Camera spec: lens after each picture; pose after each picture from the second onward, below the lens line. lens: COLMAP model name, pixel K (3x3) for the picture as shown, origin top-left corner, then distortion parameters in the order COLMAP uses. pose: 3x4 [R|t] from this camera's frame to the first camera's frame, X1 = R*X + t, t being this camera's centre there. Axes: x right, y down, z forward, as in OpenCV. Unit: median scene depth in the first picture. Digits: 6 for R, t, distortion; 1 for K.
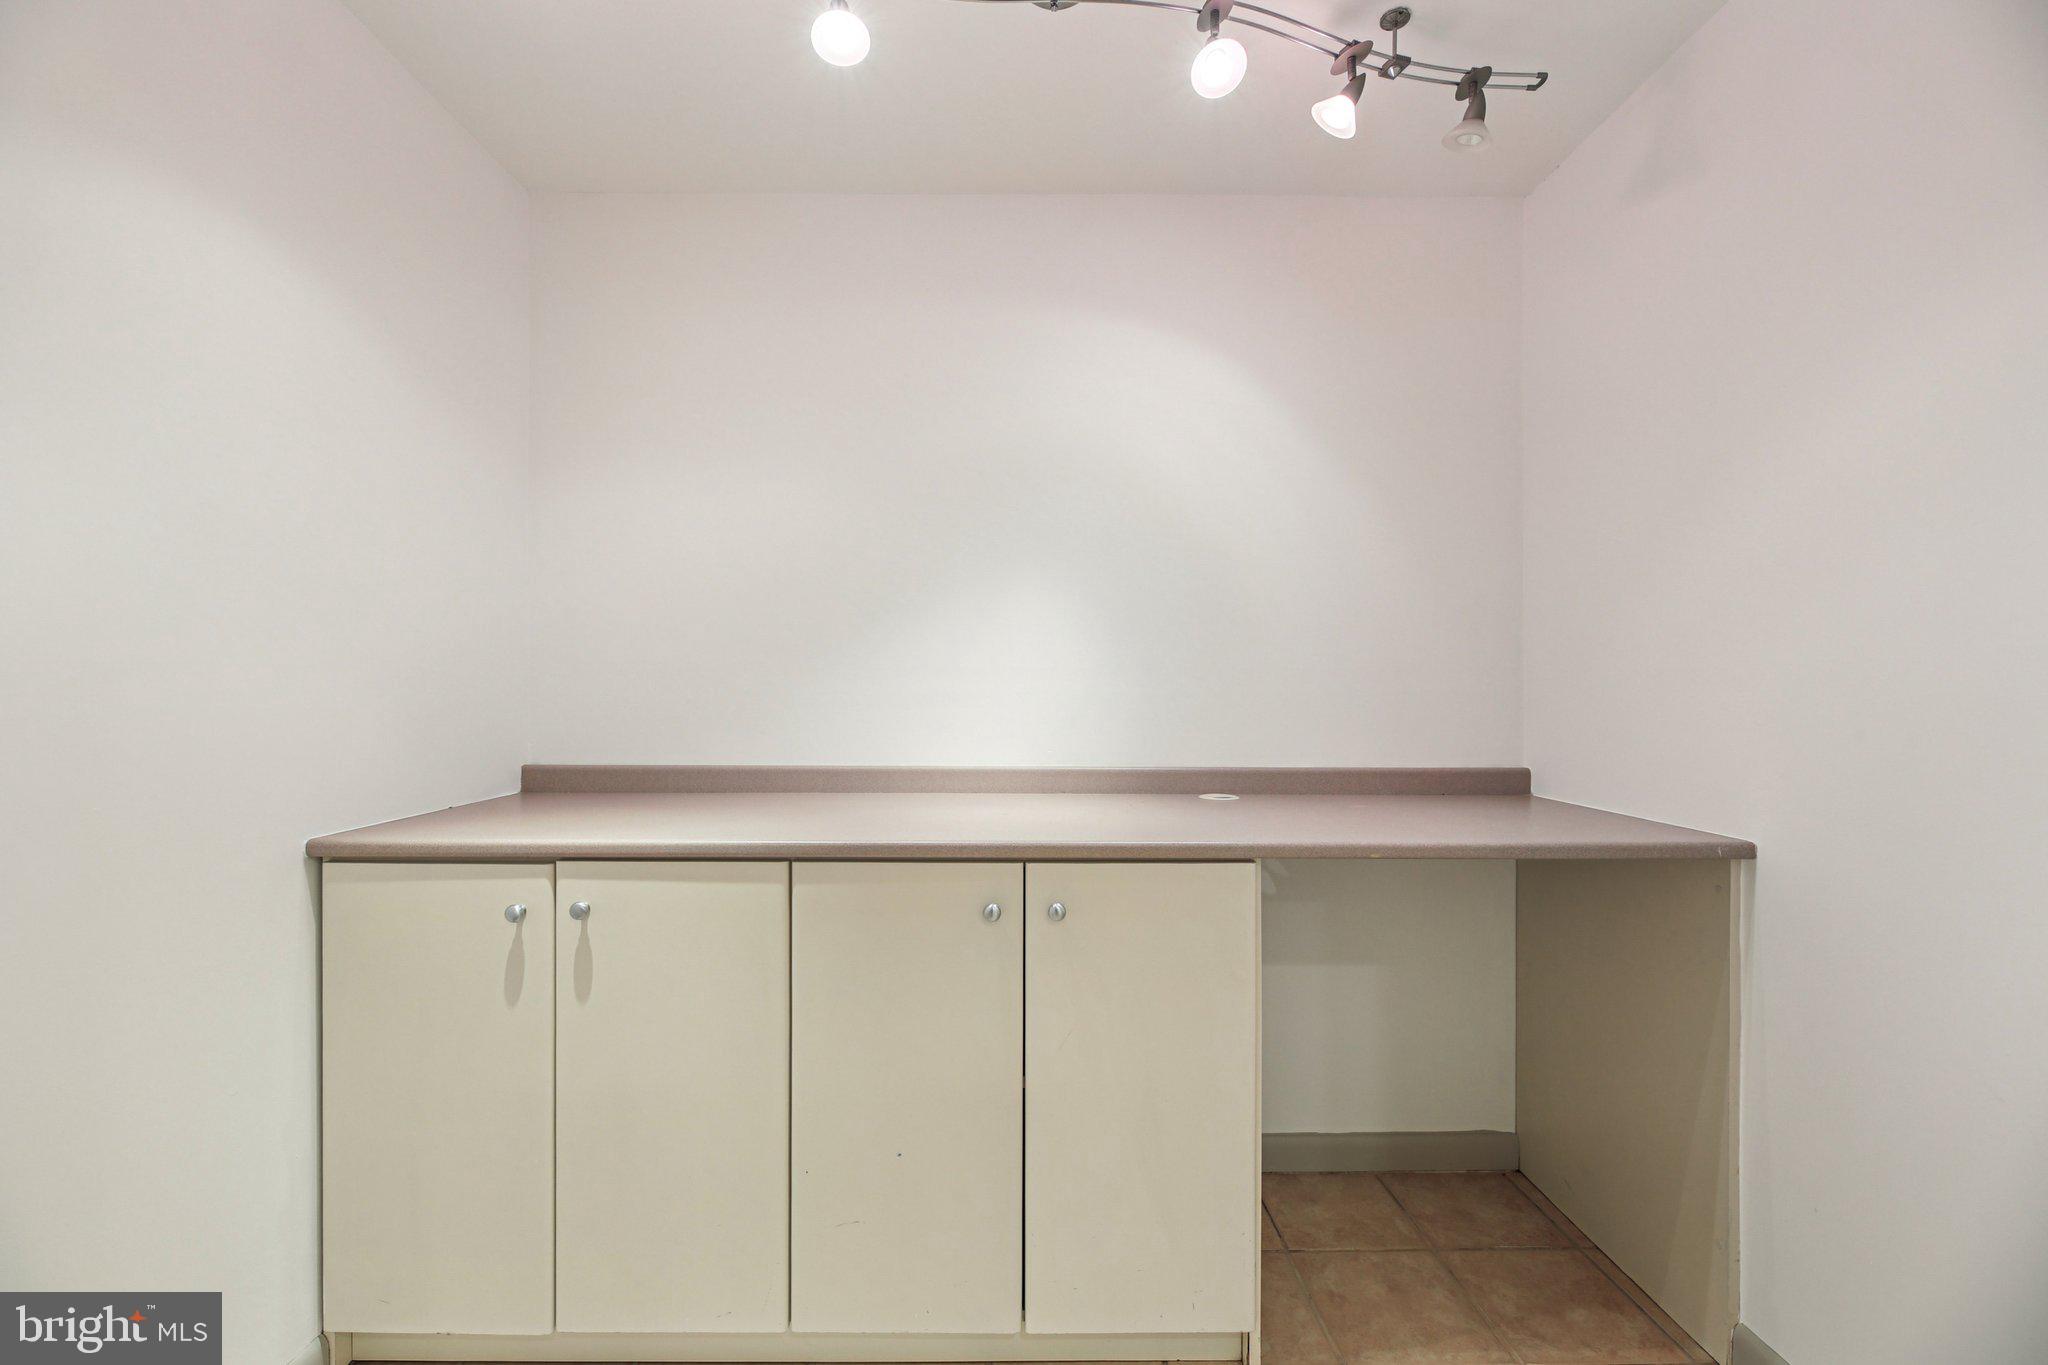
lens RADIAL K [[845.0, 0, 1023.5], [0, 845.0, 687.3], [0, 0, 1]] dist [-0.003909, -0.000703]
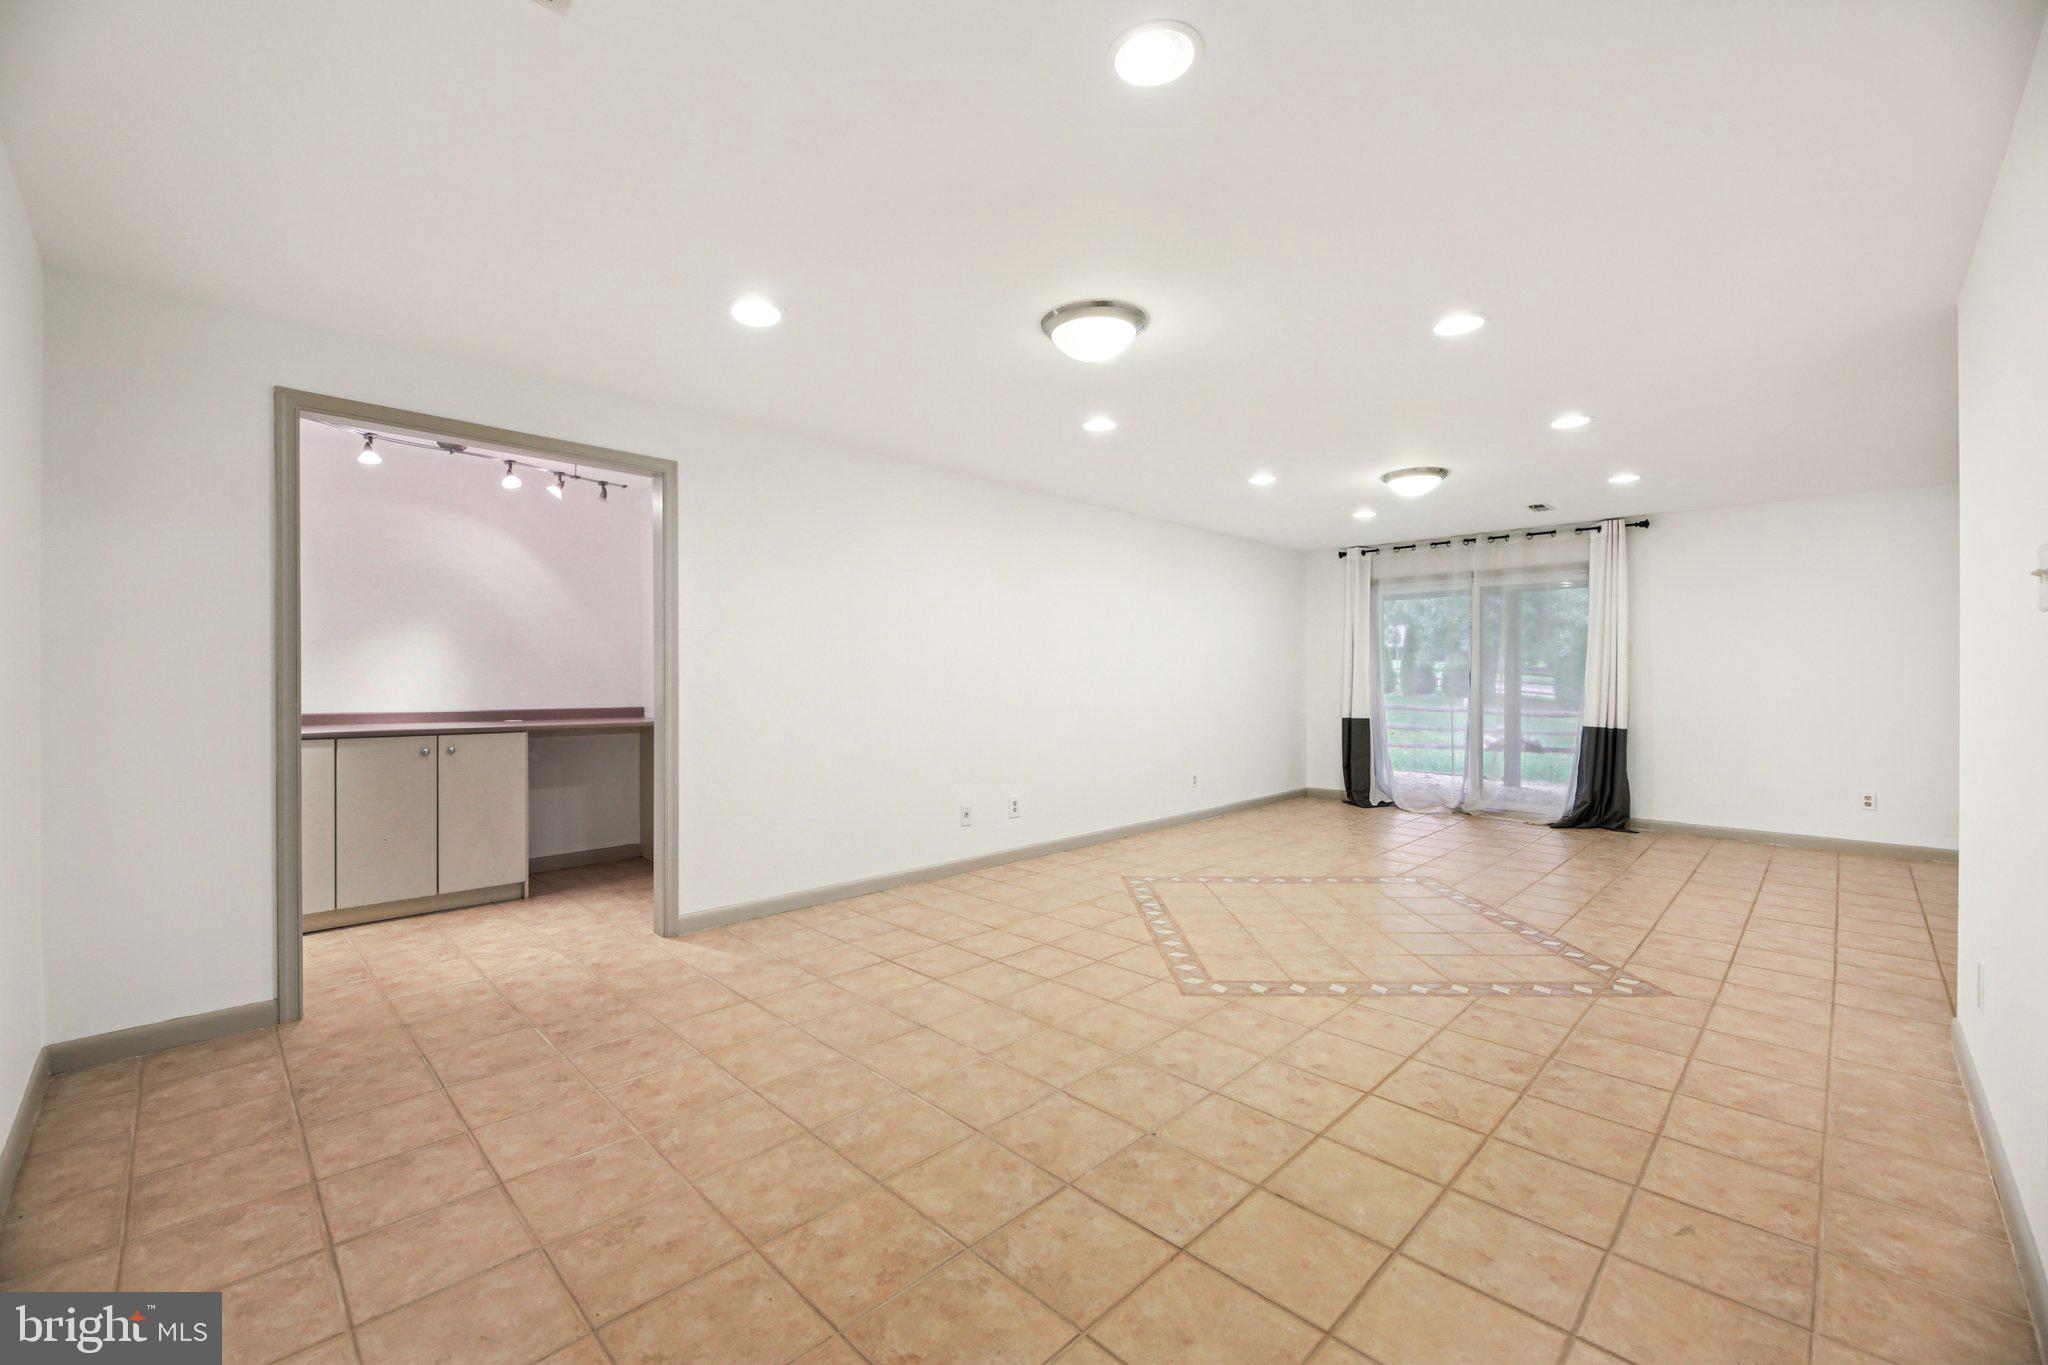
lens RADIAL K [[845.0, 0, 1022.3], [0, 845.0, 674.2], [0, 0, 1]] dist [-0.003909, -0.000703]
pose [[0.700962, -0.003336, 0.713191, -0.658385], [-0.004322, 0.999951, 0.008926, -0.036708], [-0.713186, -0.009339, 0.700913, -2.474006]]
